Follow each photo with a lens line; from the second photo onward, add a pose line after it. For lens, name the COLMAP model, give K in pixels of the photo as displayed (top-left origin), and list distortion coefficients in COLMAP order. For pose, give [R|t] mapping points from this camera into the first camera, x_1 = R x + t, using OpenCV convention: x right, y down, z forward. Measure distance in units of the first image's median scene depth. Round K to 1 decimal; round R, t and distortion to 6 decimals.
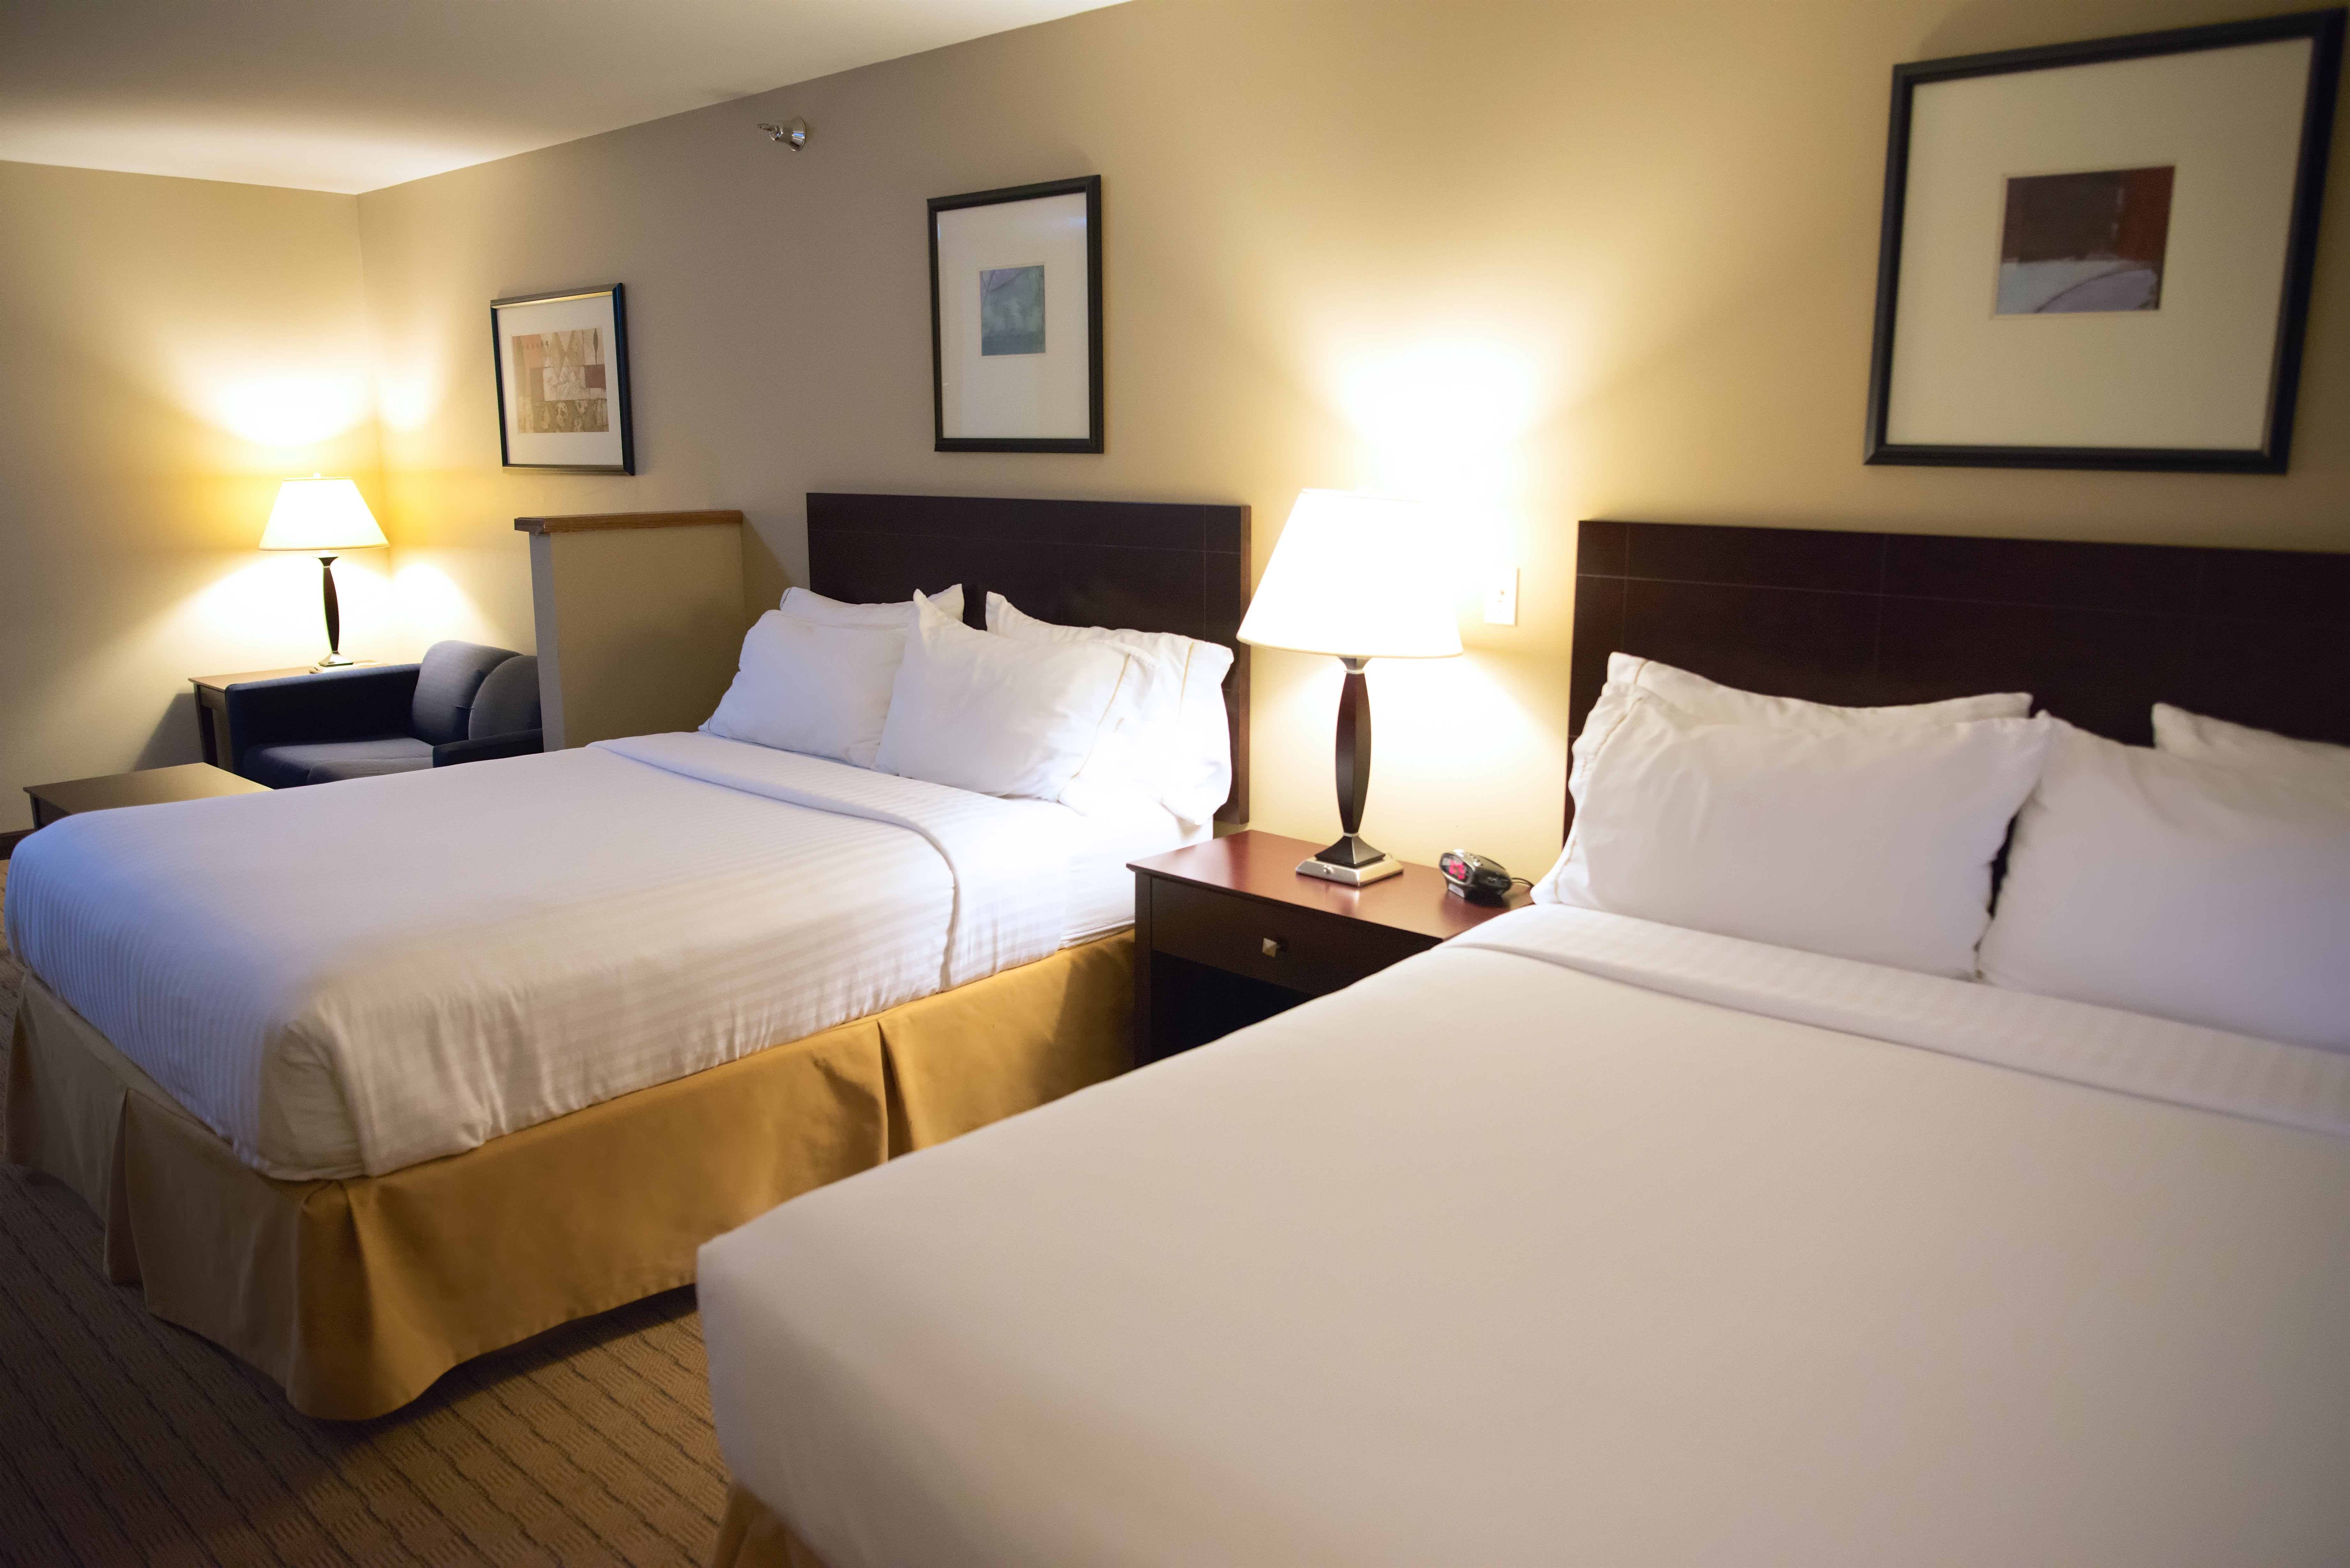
lens RADIAL K [[1609.7, 0, 1175.0], [0, 1609.7, 784.0], [0, 0, 1]] dist [-0.067233, 0.033302]
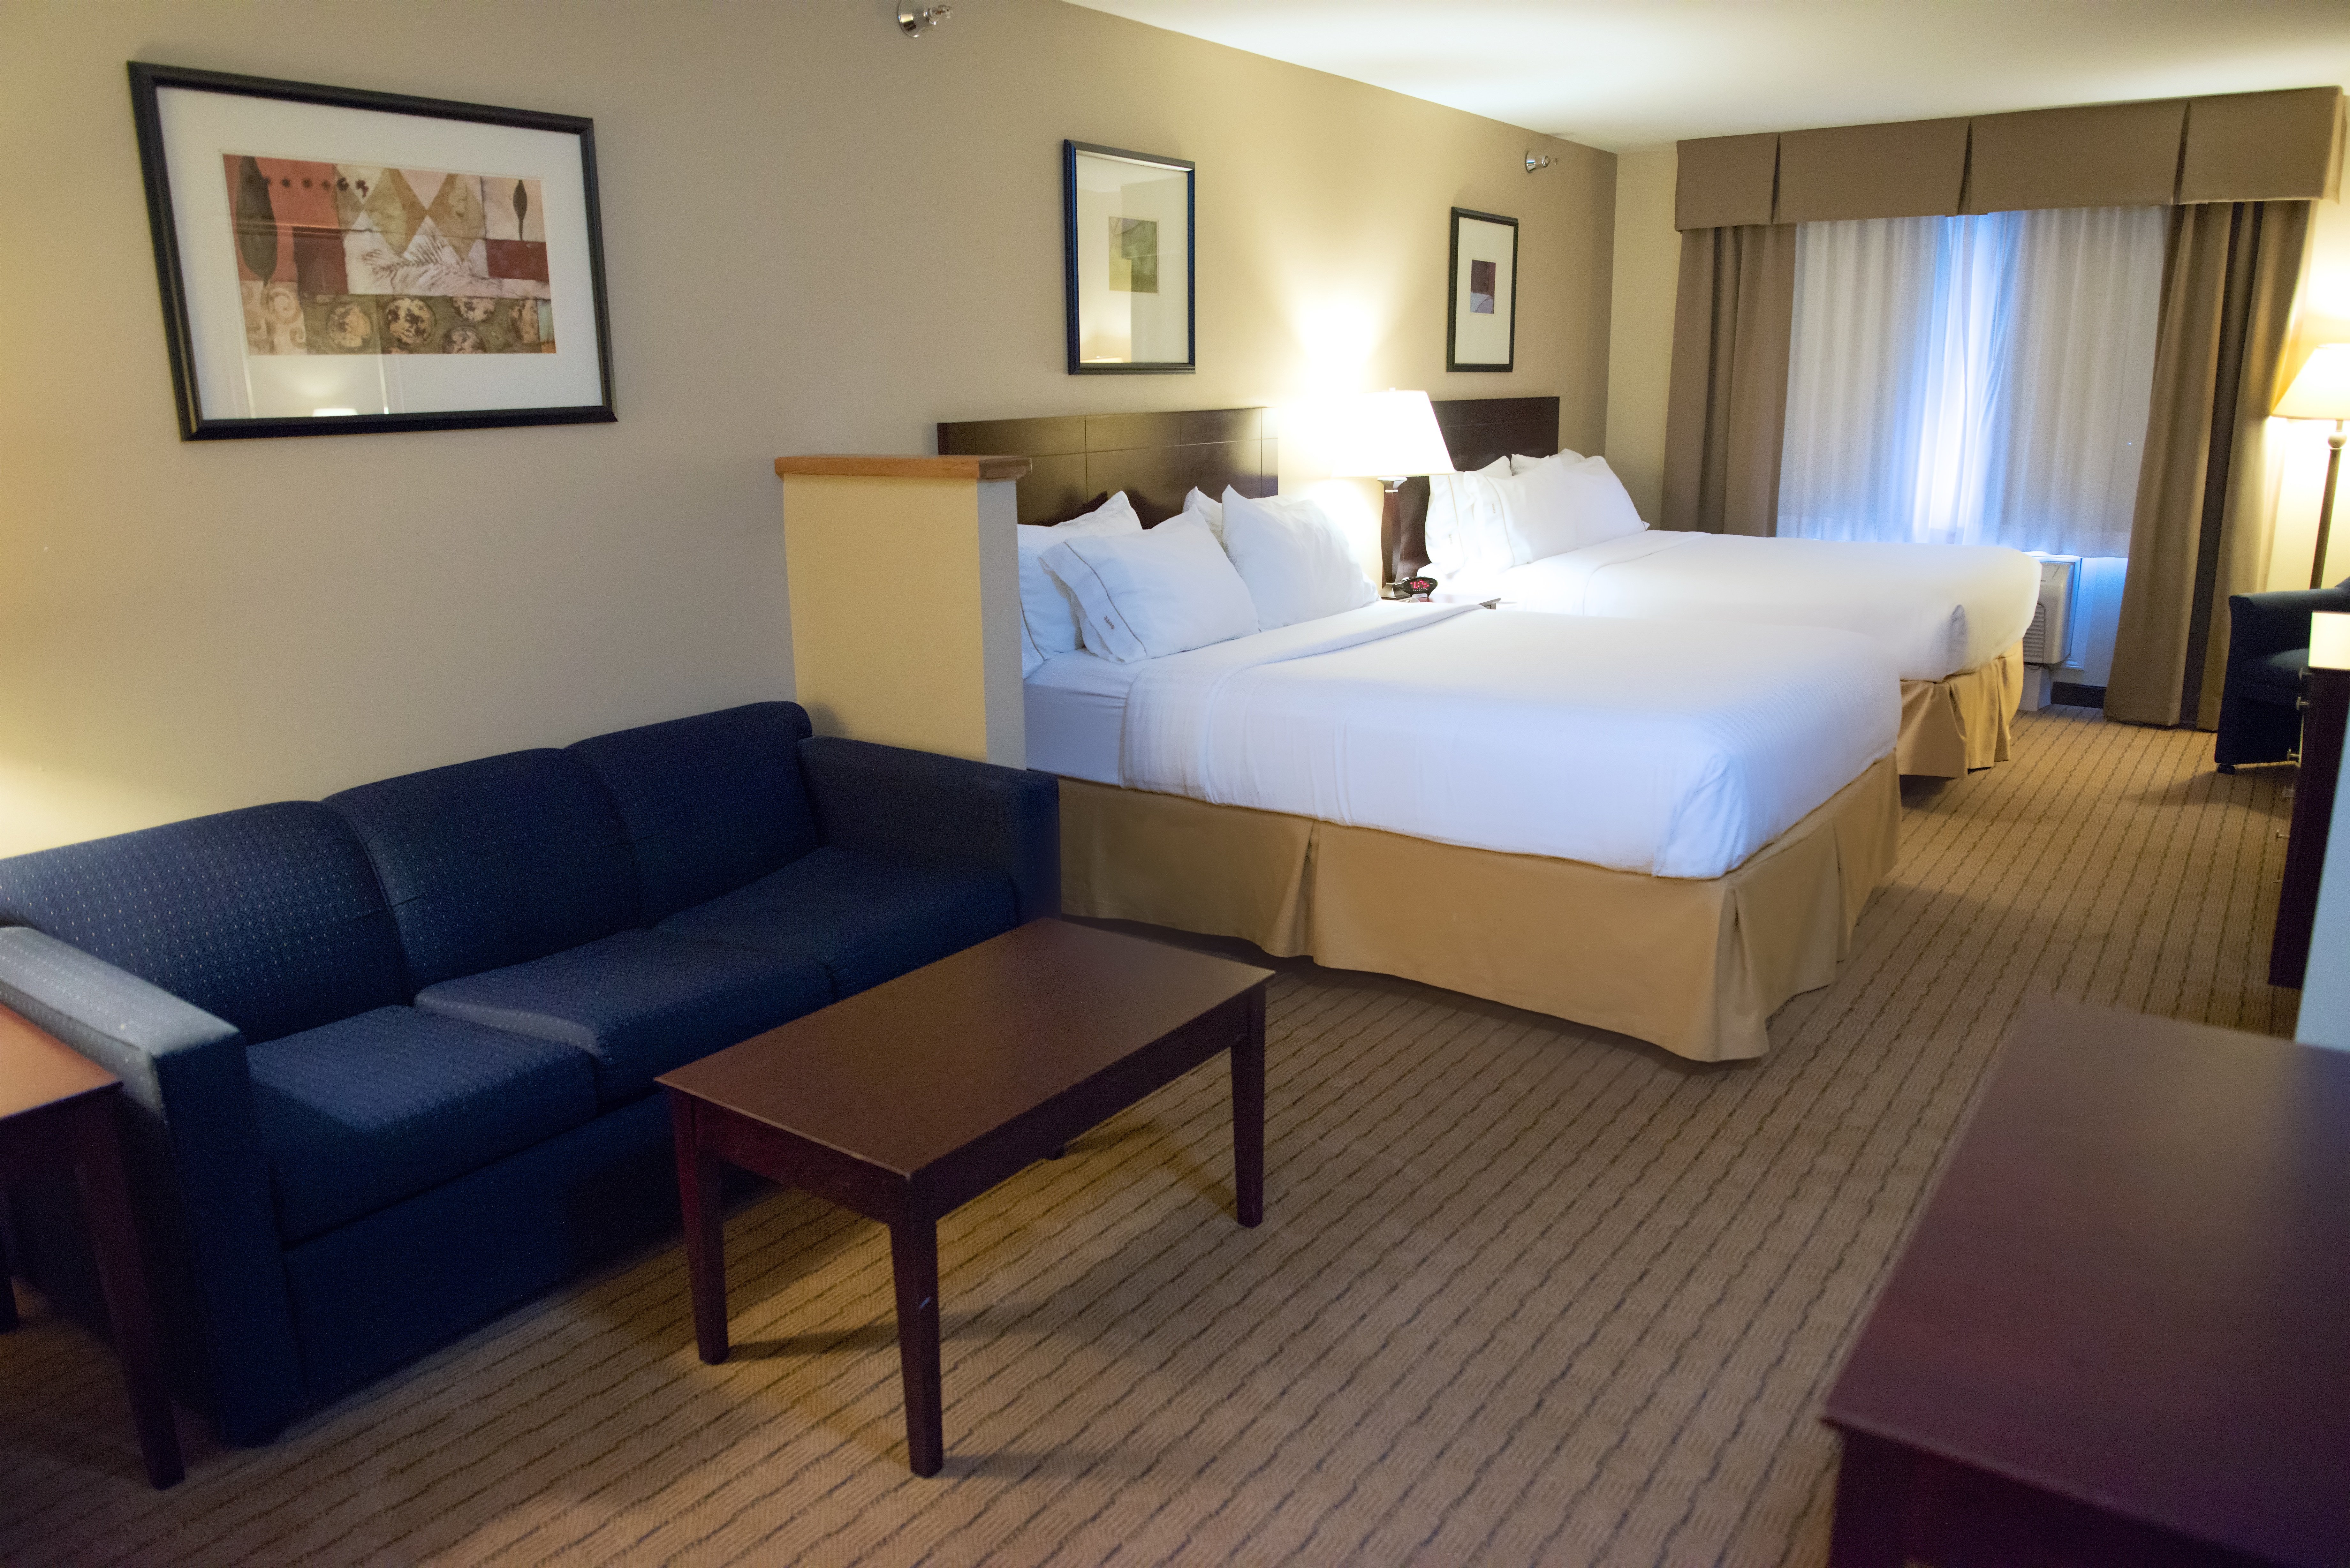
lens RADIAL K [[1609.7, 0, 1175.0], [0, 1609.7, 784.0], [0, 0, 1]] dist [-0.067233, 0.033302]
pose [[-0.095510, -0.246179, 0.964507, -0.982386], [0.220847, 0.939549, 0.261678, -0.167202], [-0.970621, 0.238001, -0.035369, 0.803513]]
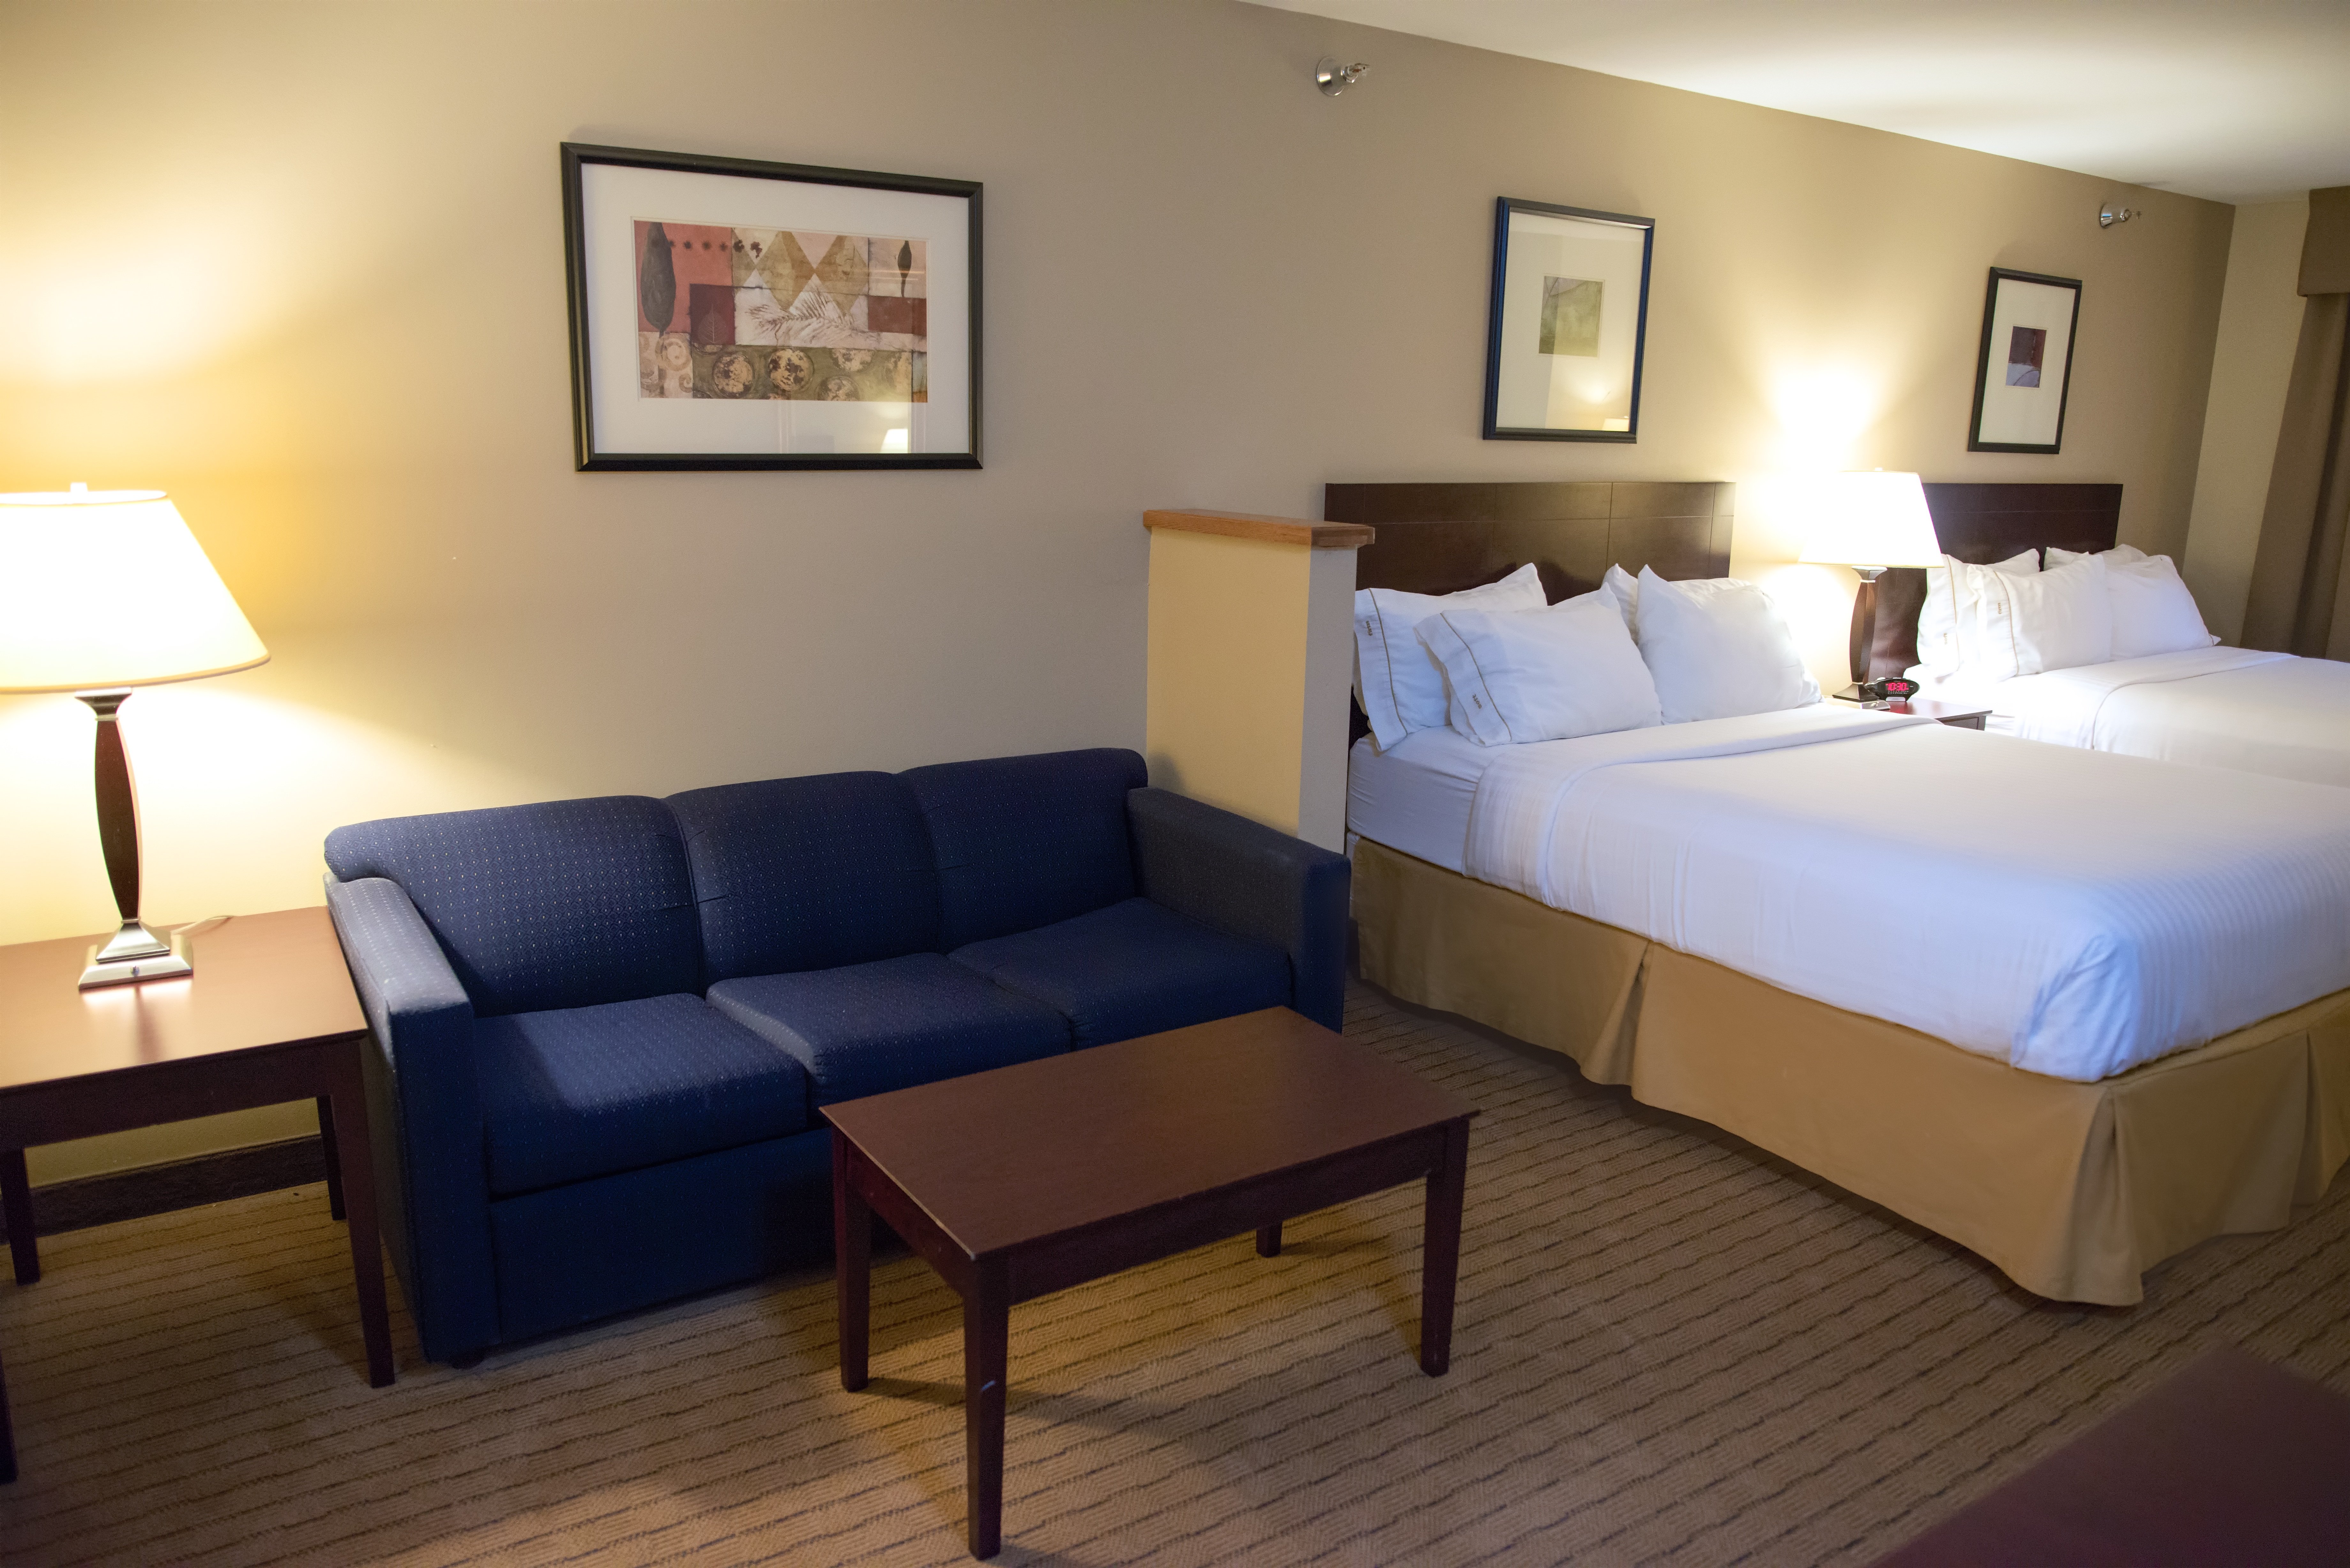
lens RADIAL K [[1609.7, 0, 1175.0], [0, 1609.7, 784.0], [0, 0, 1]] dist [-0.067233, 0.033302]
pose [[0.266784, -0.212165, 0.940113, -0.950272], [0.181387, 0.969089, 0.167230, -0.156076], [-0.946533, 0.125910, 0.297021, 0.705853]]
